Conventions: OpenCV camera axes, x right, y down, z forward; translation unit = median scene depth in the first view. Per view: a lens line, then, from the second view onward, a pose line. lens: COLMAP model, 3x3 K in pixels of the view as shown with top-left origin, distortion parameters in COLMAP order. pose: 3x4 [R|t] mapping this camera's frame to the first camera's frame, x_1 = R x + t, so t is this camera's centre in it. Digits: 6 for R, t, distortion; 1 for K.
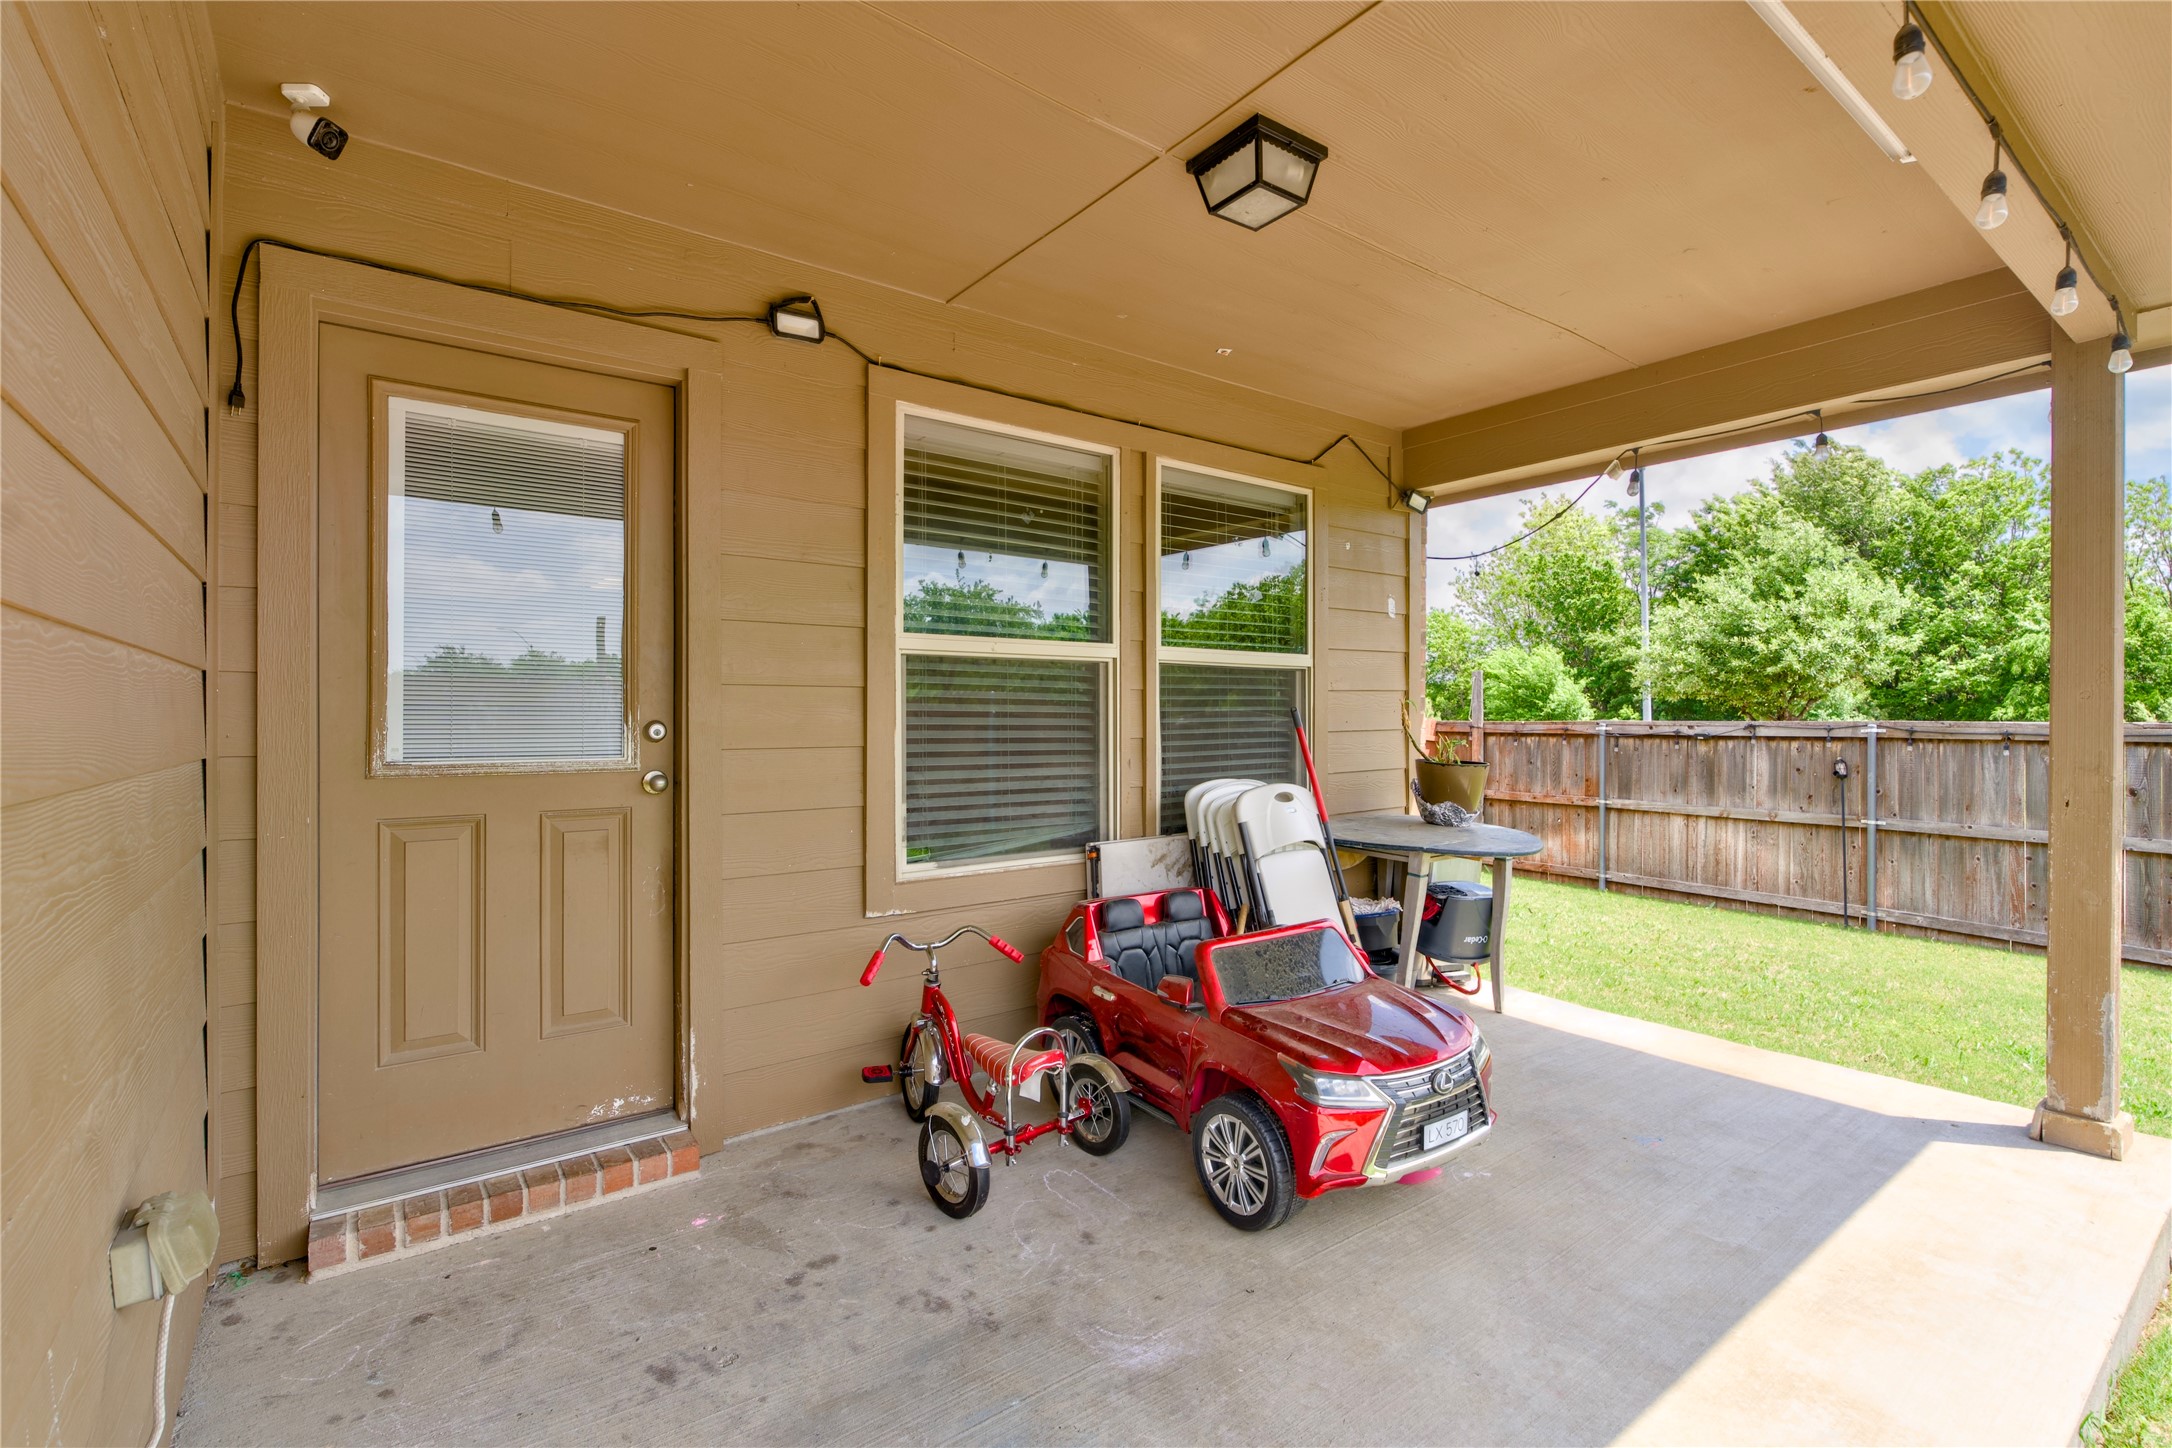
lens RADIAL K [[972.0, 0, 1096.5], [0, 972.0, 718.4], [0, 0, 1]] dist [-0.010092, 0.000854]
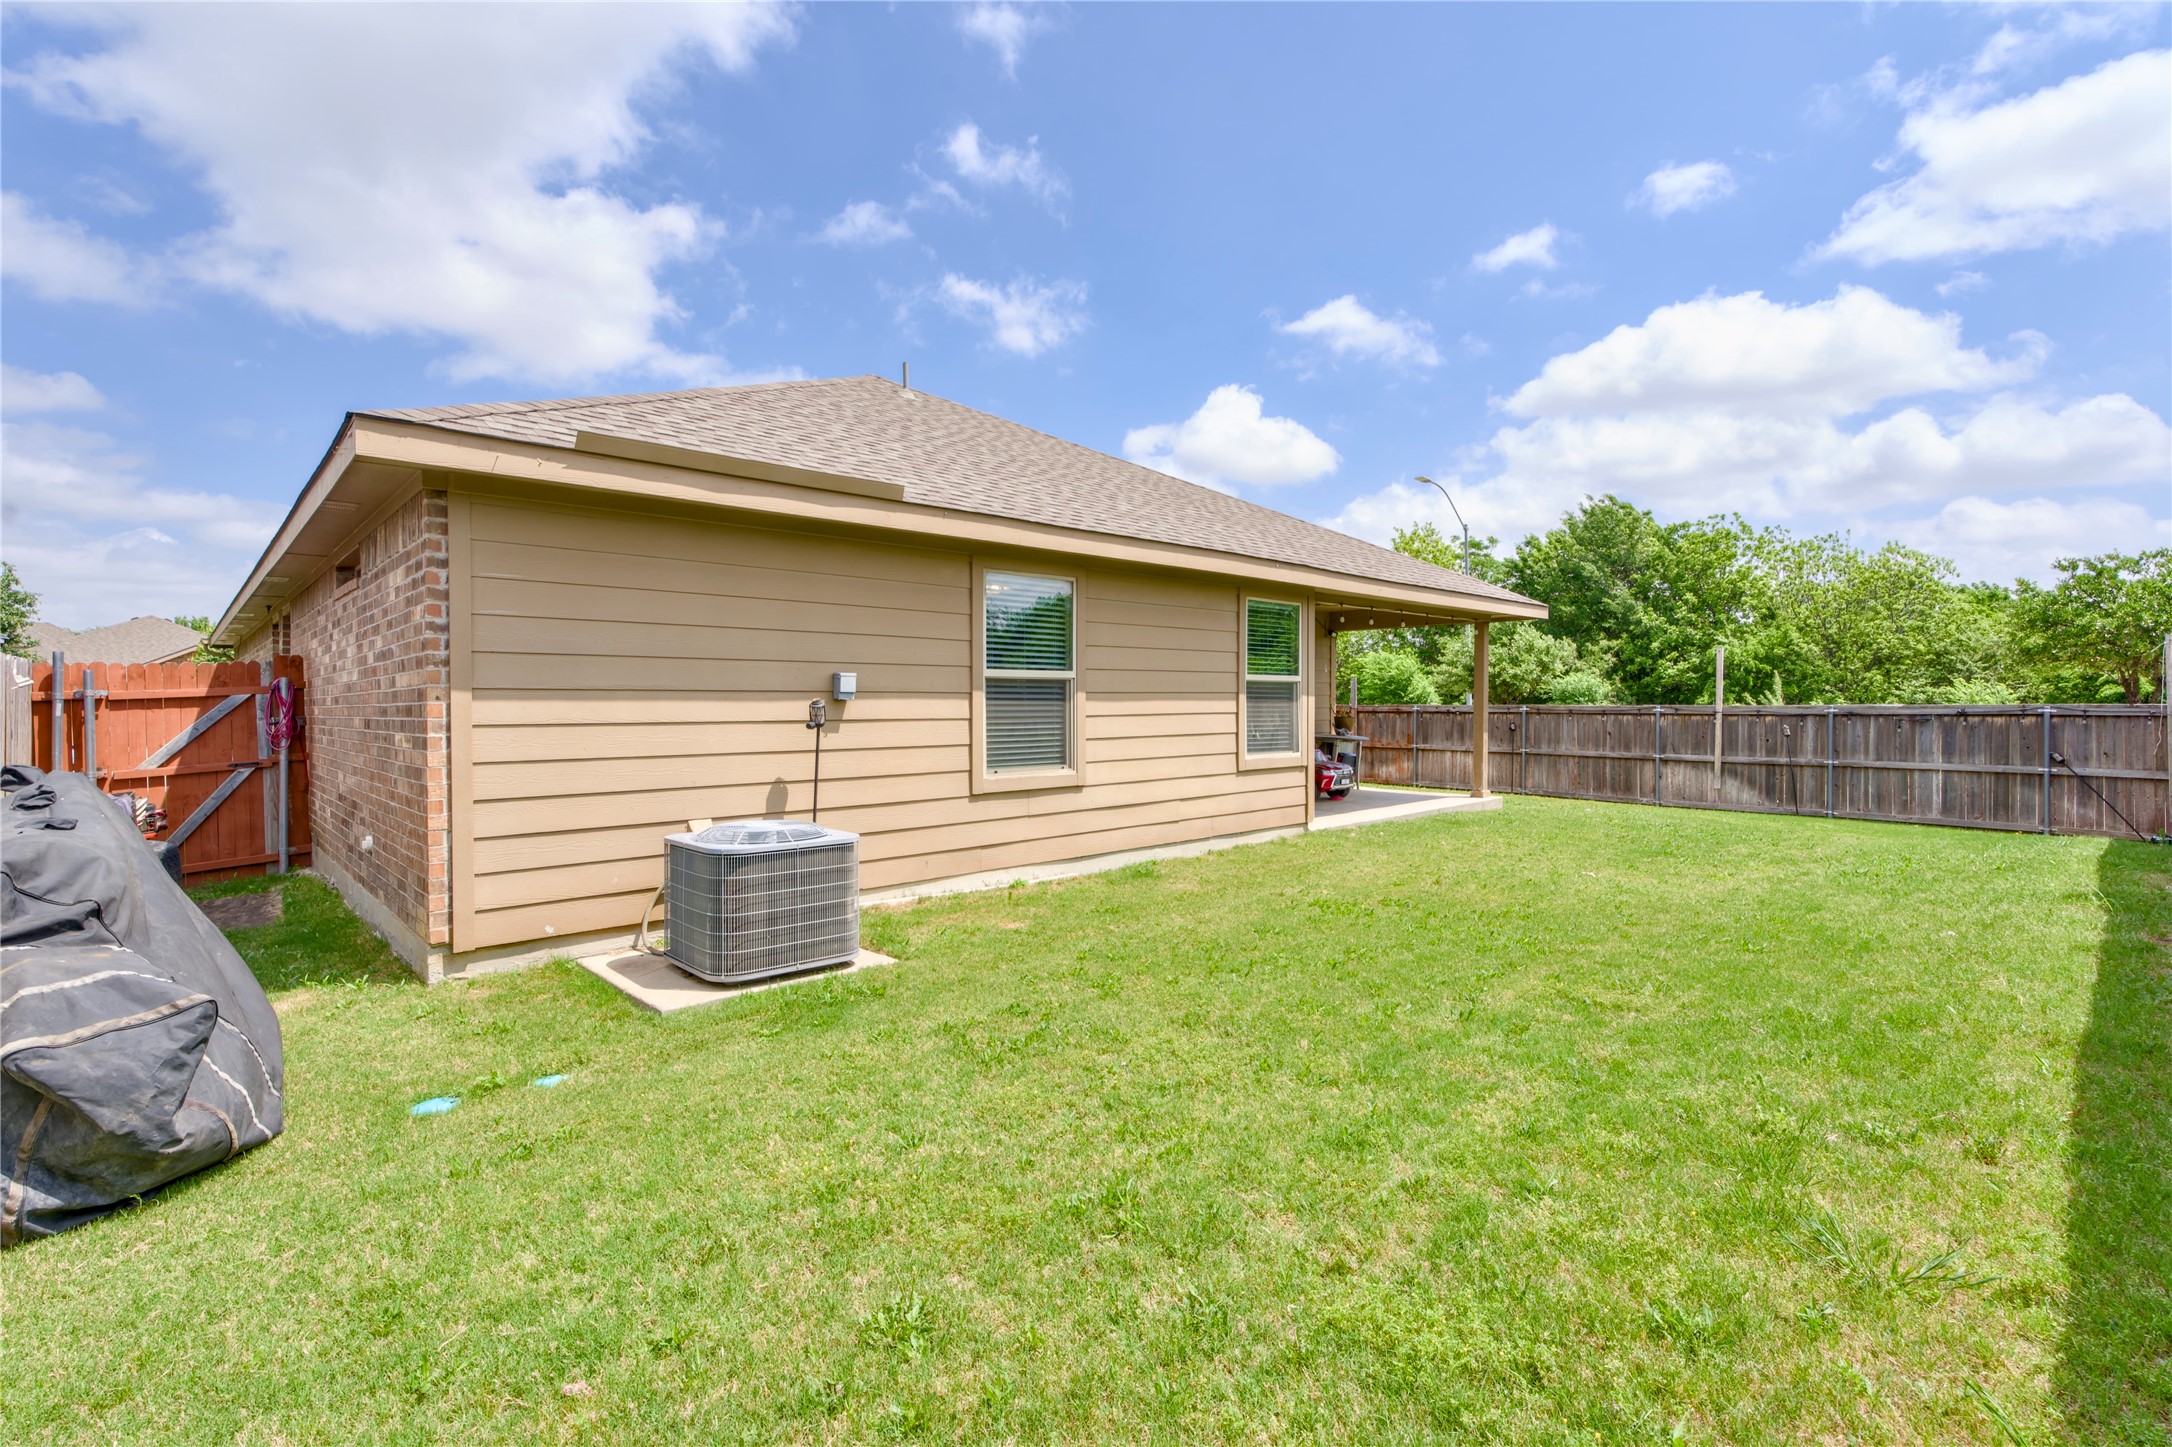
lens RADIAL K [[972.0, 0, 1076.8], [0, 972.0, 718.2], [0, 0, 1]] dist [-0.010092, 0.000854]
pose [[0.995753, -0.001391, 0.092049, -0.351666], [-0.000107, 0.999868, 0.016271, -0.002667], [-0.092060, -0.016212, 0.995622, -0.918438]]
